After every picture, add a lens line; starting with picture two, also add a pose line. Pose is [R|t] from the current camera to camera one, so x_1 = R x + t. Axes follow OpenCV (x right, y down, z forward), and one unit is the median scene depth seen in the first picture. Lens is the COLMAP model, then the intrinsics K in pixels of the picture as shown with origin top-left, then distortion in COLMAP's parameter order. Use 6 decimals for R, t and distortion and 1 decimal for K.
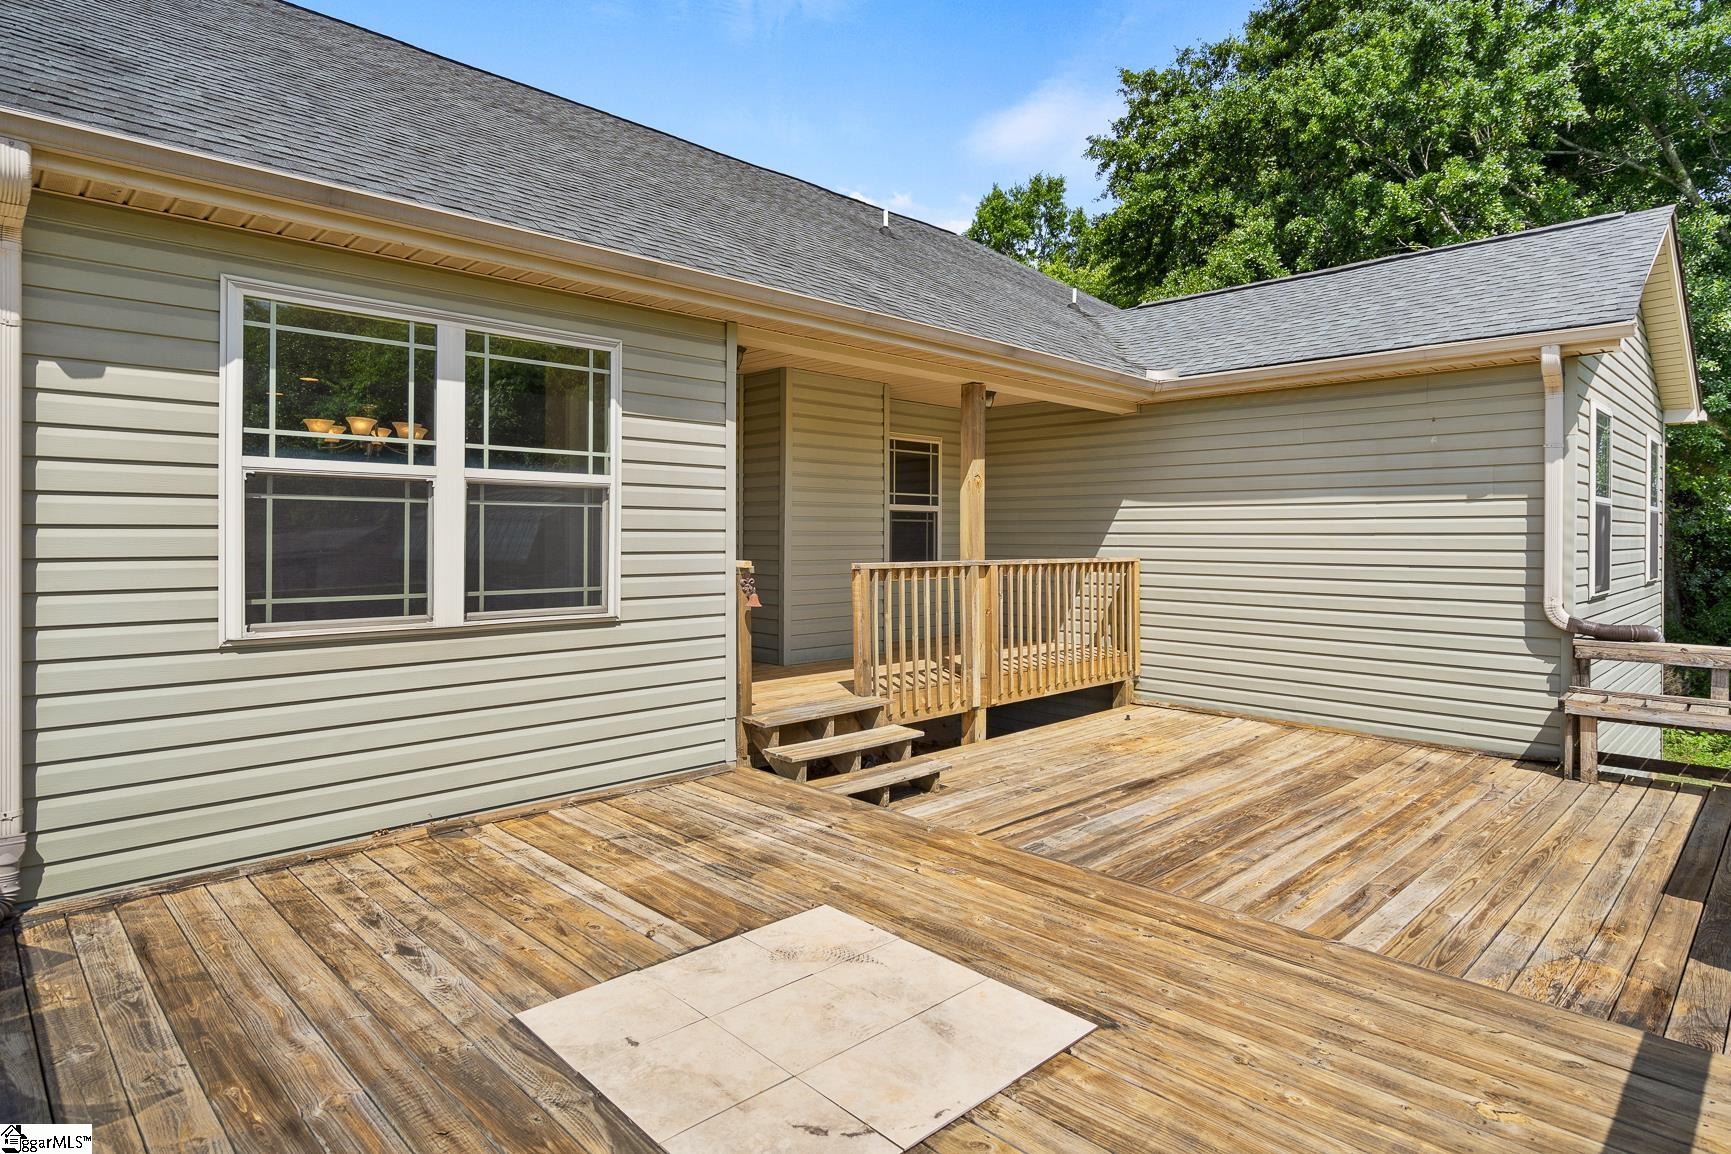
lens RADIAL K [[962.6, 0, 887.9], [0, 962.6, 515.4], [0, 0, 1]] dist [-0.006626, 0.005893]
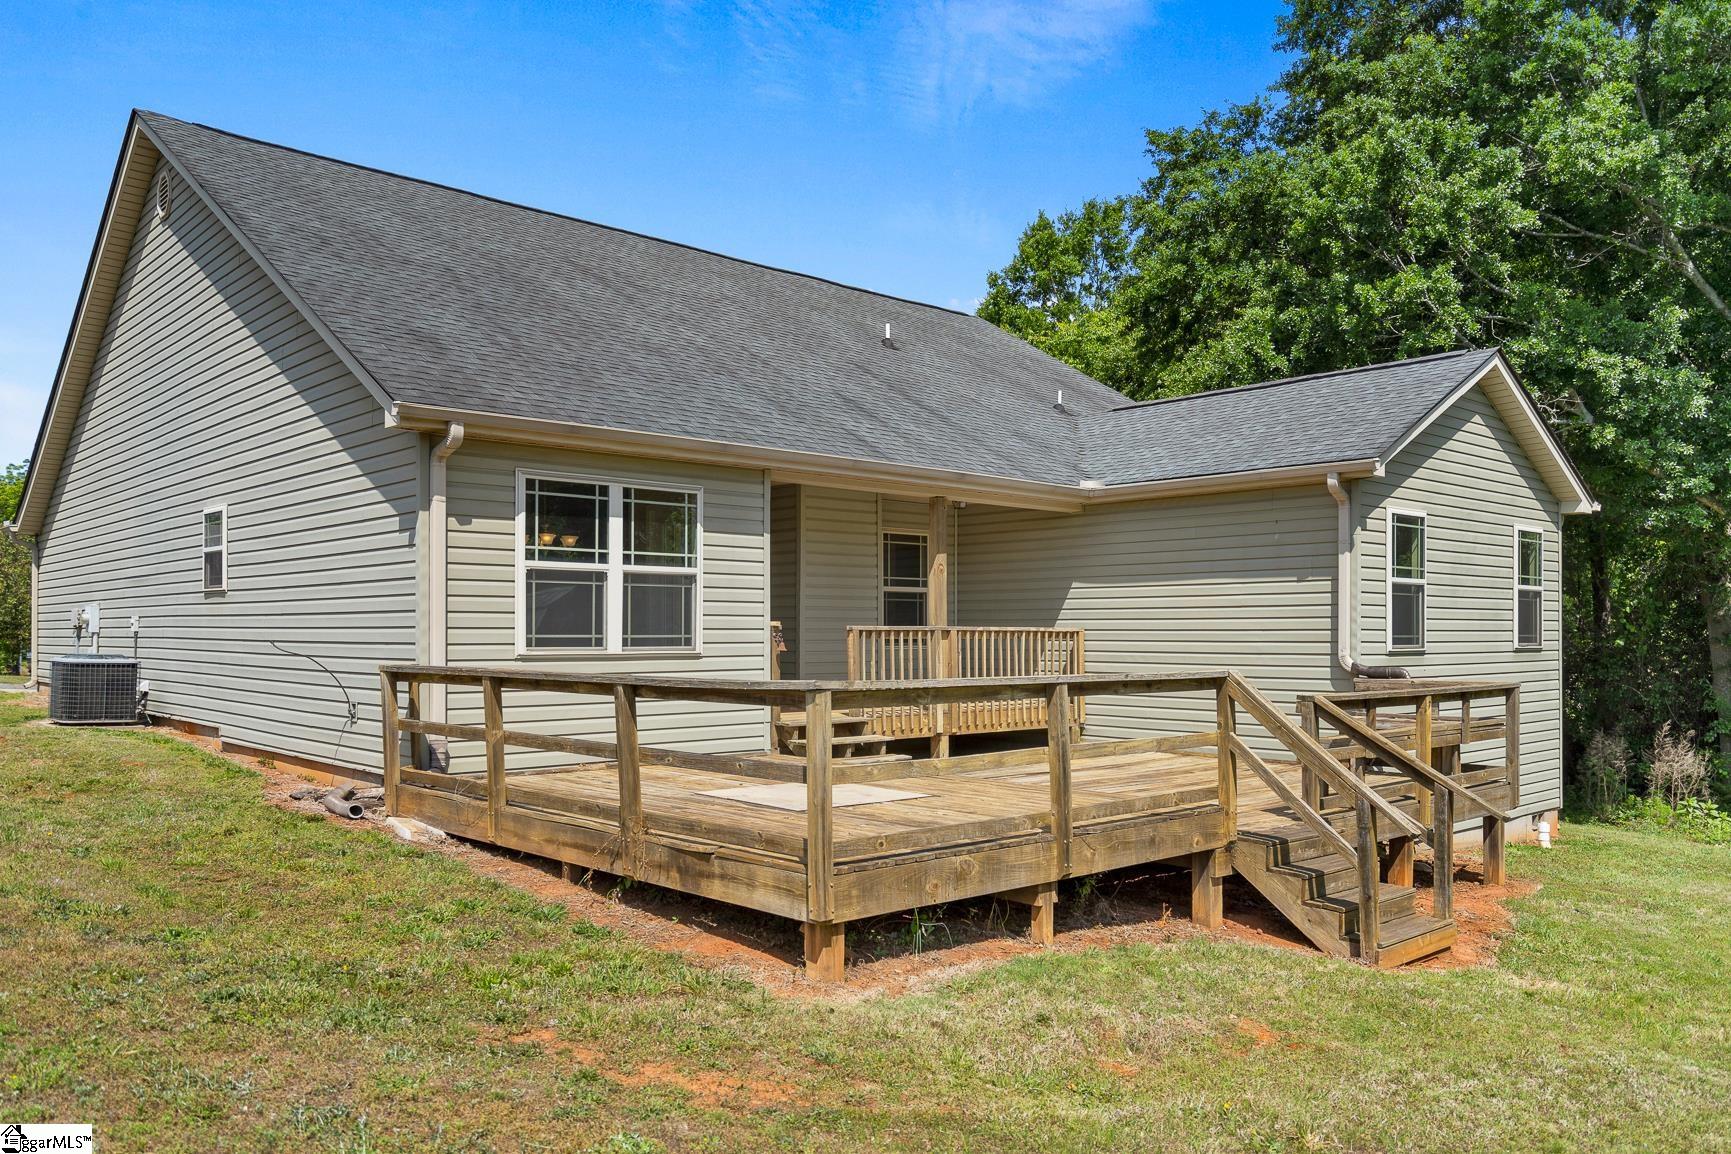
lens RADIAL K [[1285.2, 0, 877.1], [0, 1285.2, 591.4], [0, 0, 1]] dist [0.024256, 0.005788]
pose [[0.999127, -0.004087, -0.041578, 0.085918], [0.003623, 0.999930, -0.011225, 0.018767], [0.041621, 0.011065, 0.999072, -0.904728]]
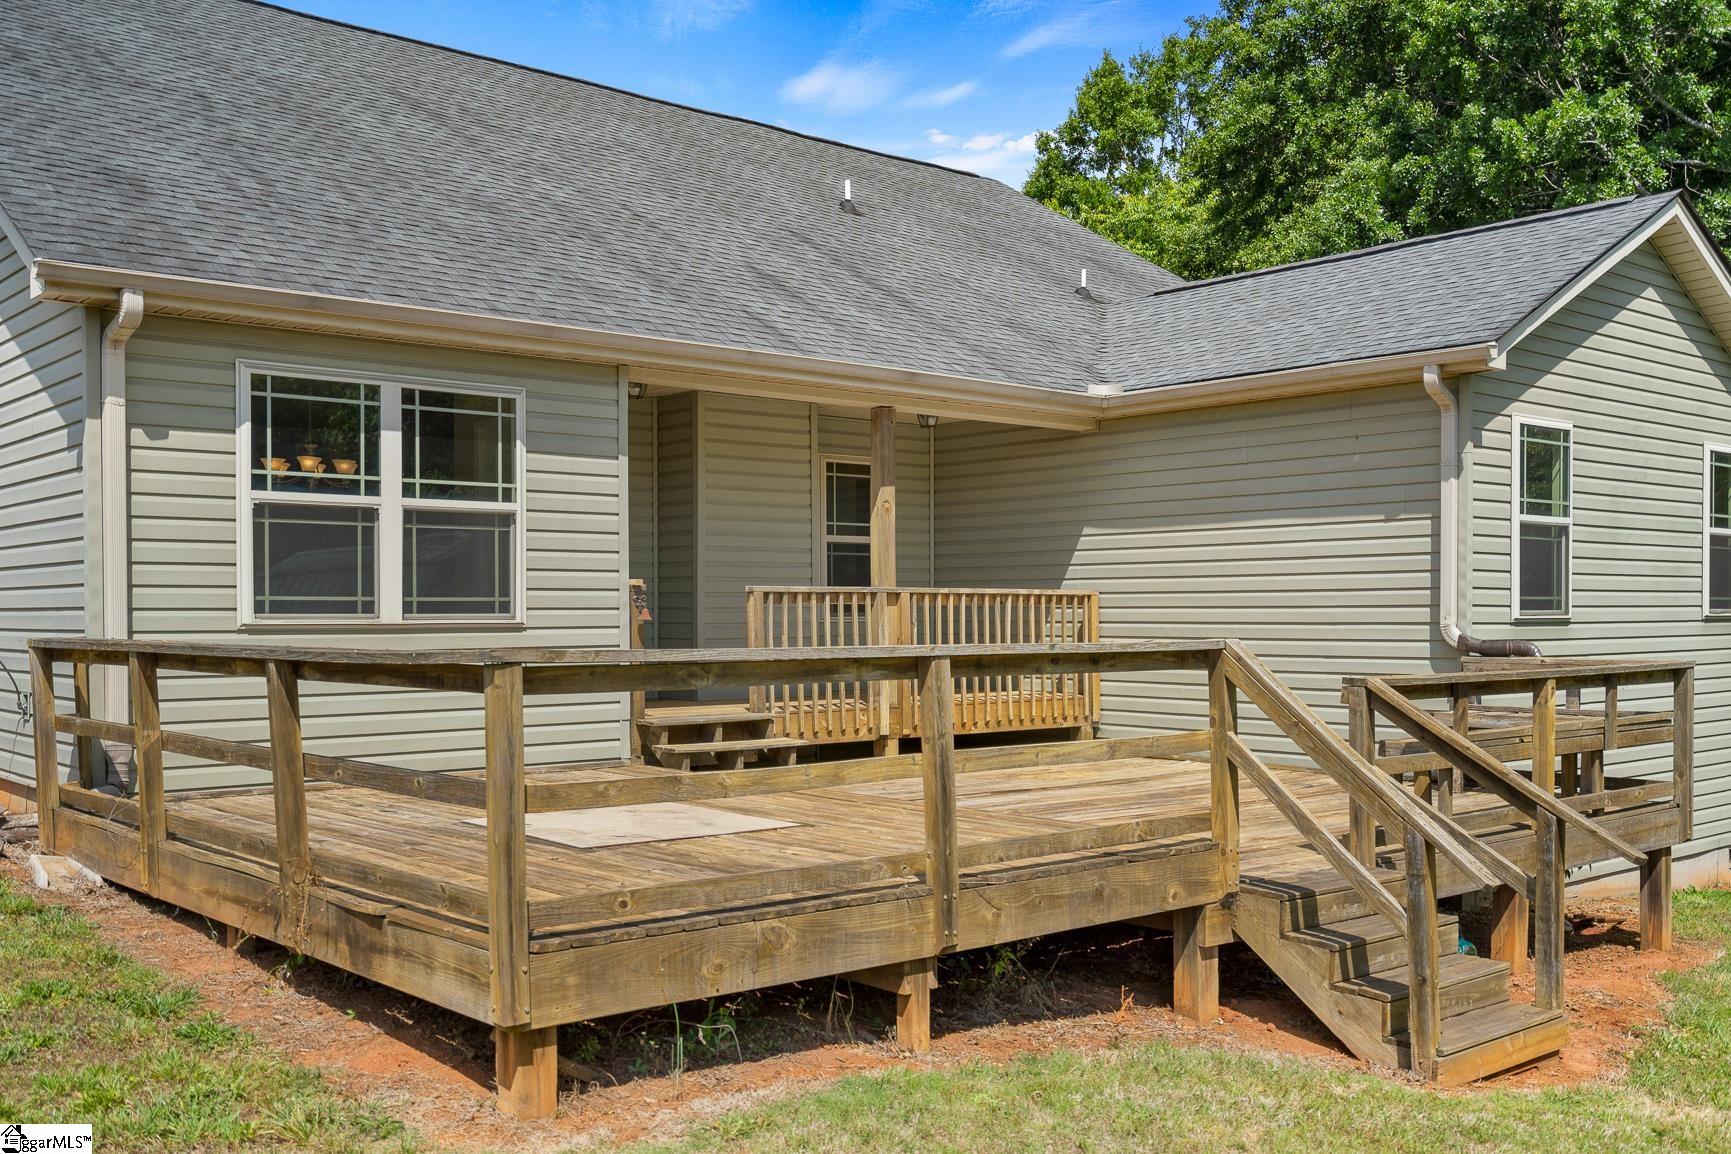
lens RADIAL K [[1636.3, 0, 866.9], [0, 1636.3, 587.1], [0, 0, 1]] dist [0.022681, 0.000000]
pose [[0.997055, -0.007436, -0.076328, 0.219178], [0.007937, 0.999949, 0.006263, 0.039164], [0.076277, -0.006851, 0.997063, -0.728025]]
